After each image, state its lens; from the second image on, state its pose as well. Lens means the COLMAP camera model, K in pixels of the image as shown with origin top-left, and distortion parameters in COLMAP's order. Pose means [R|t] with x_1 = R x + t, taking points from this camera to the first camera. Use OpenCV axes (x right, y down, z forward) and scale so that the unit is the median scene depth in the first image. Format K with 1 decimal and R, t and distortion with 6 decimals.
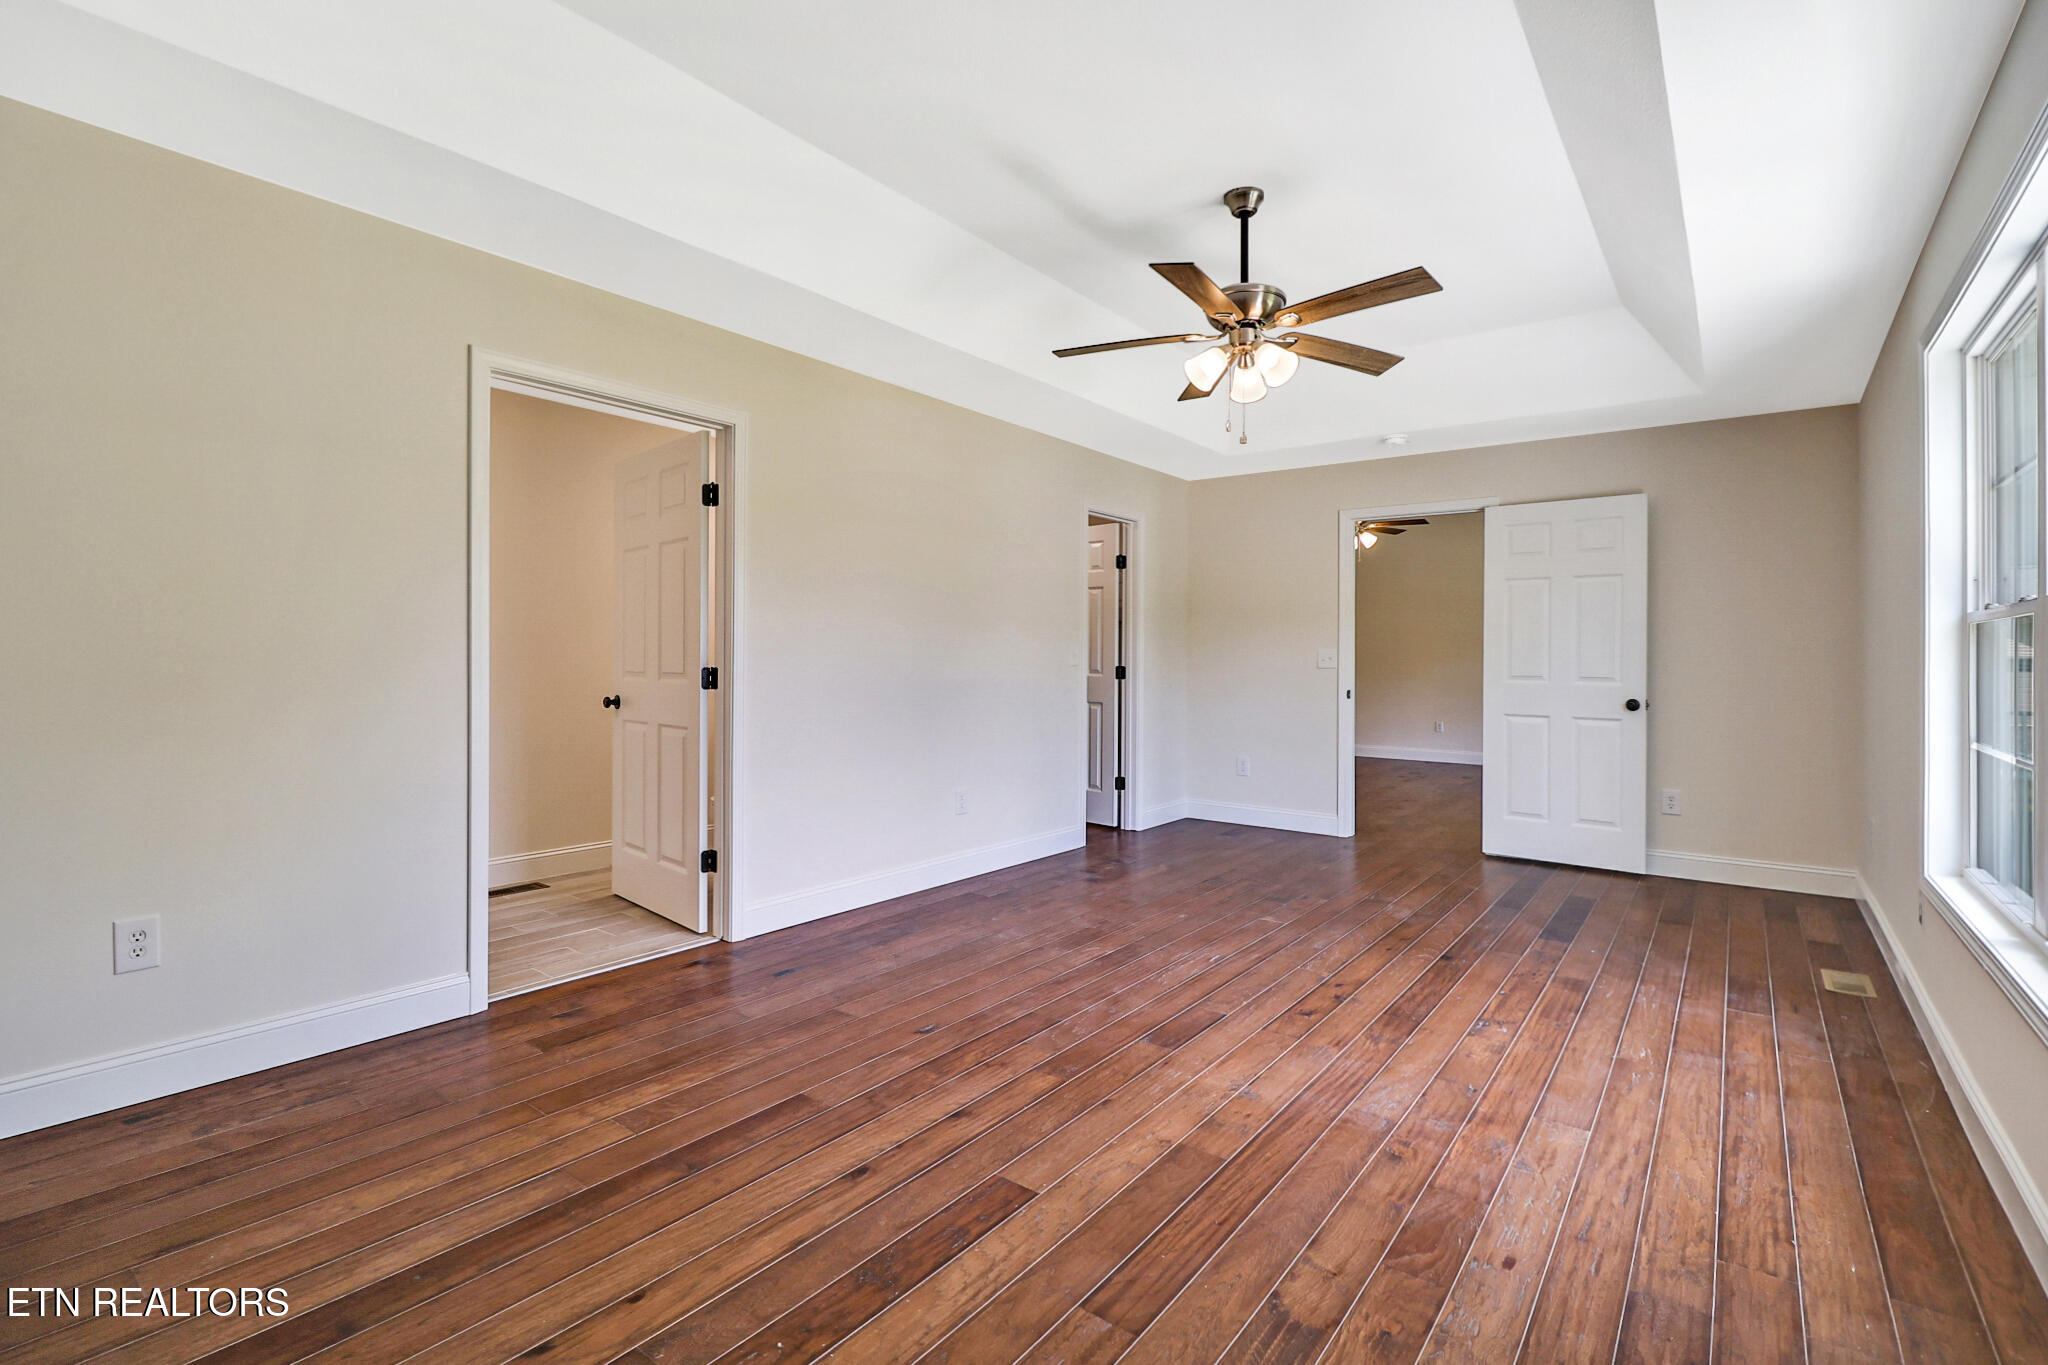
lens RADIAL K [[943.5, 0, 1007.1], [0, 943.5, 653.4], [0, 0, 1]] dist [0.005198, -0.018548]
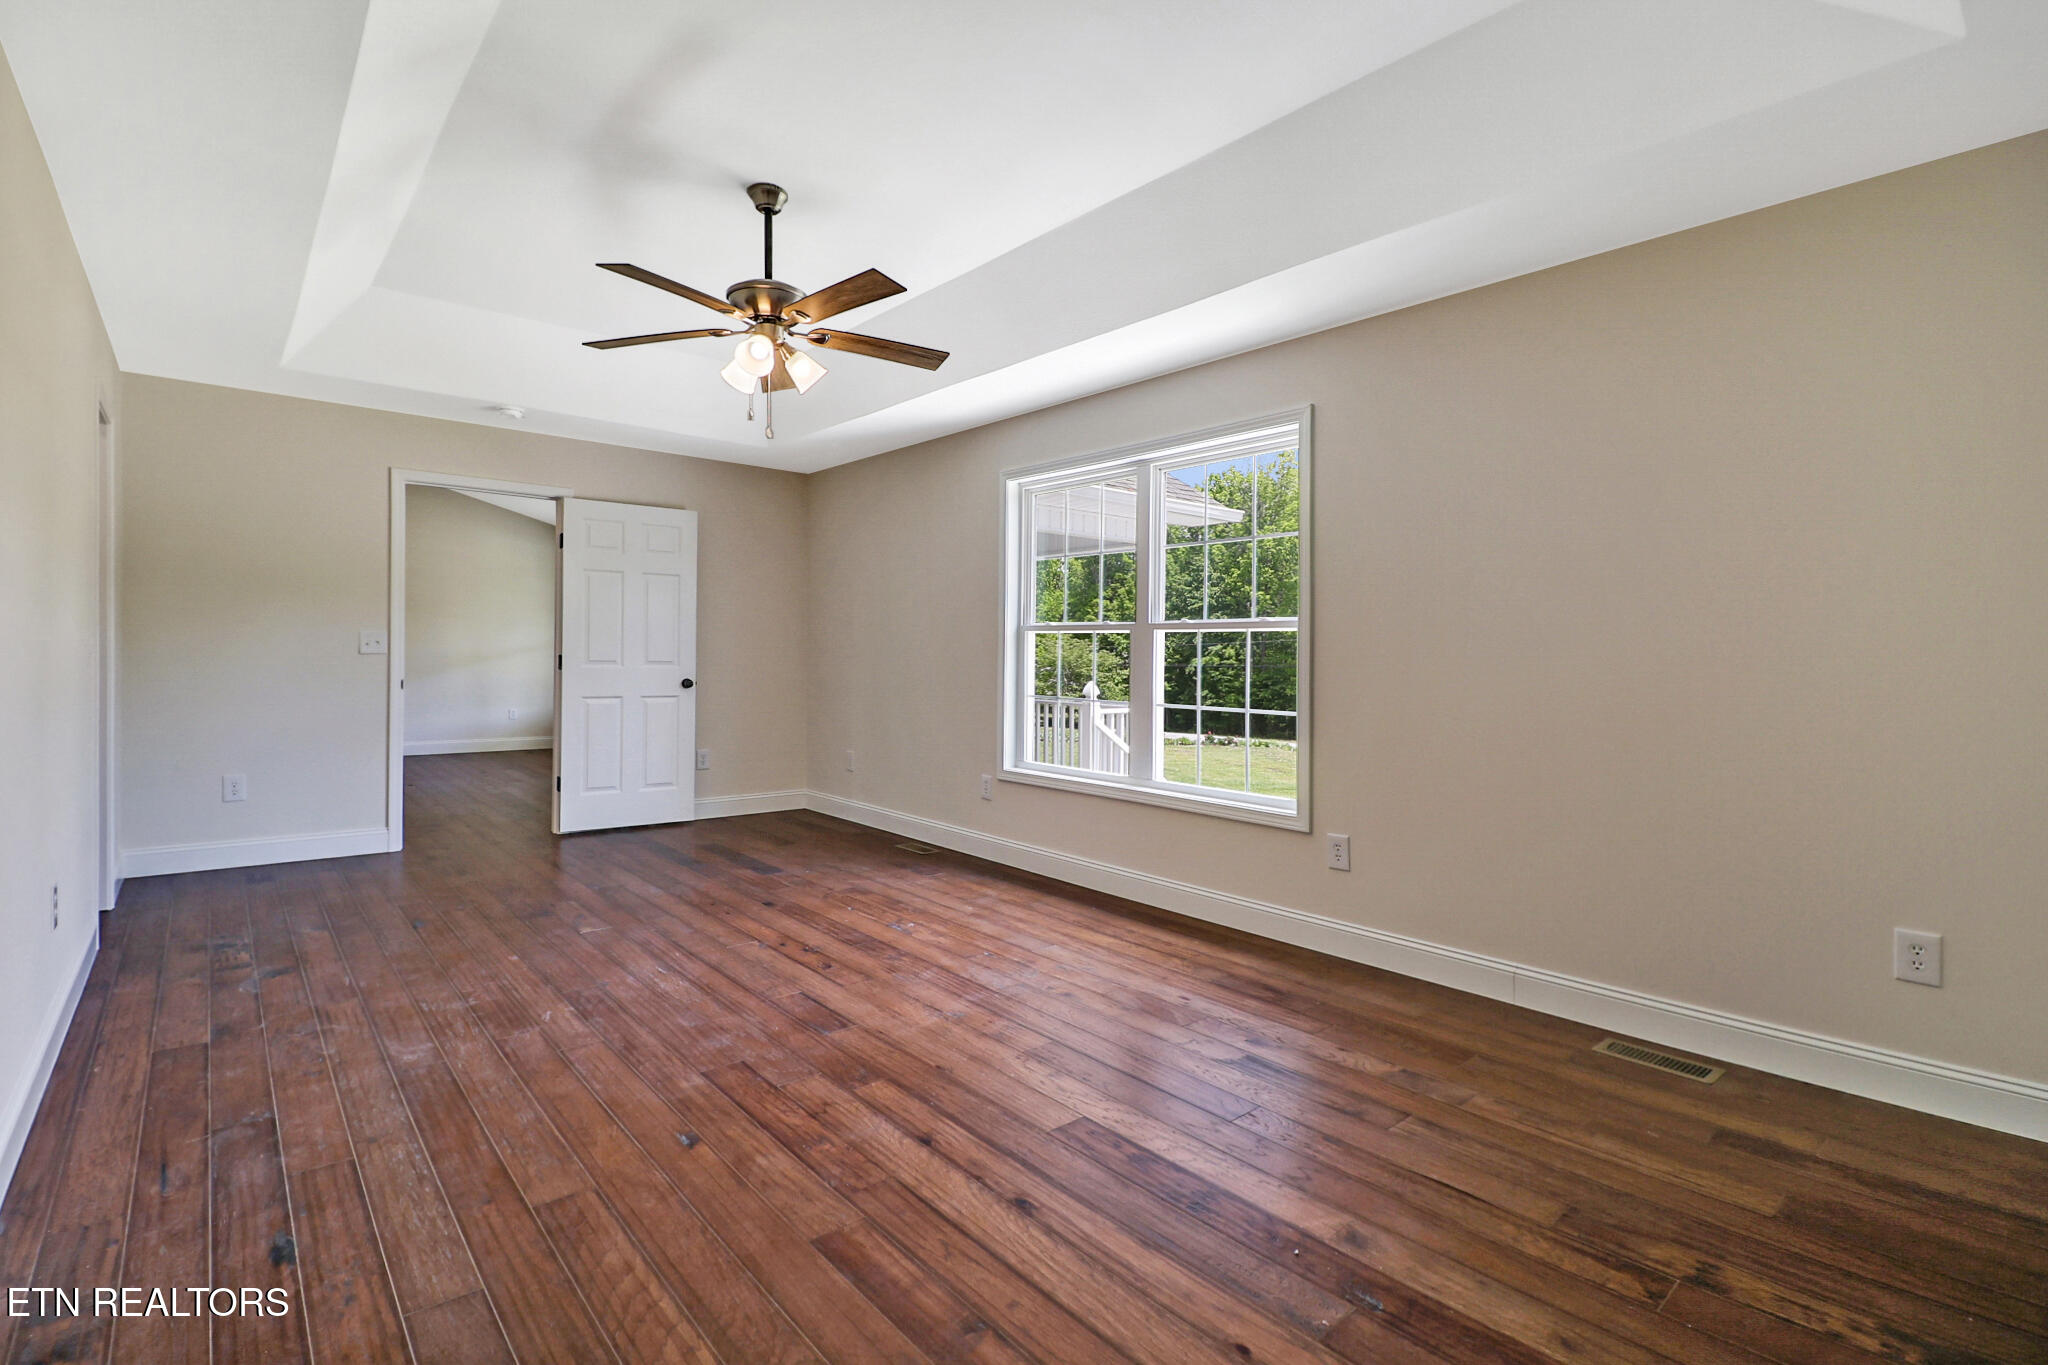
lens RADIAL K [[943.5, 0, 1007.1], [0, 943.5, 653.4], [0, 0, 1]] dist [0.005198, -0.018548]
pose [[0.204257, -0.005841, 0.978900, -0.740242], [-0.015179, 0.999843, 0.009133, -0.002557], [-0.978800, -0.016725, 0.204136, 0.576771]]
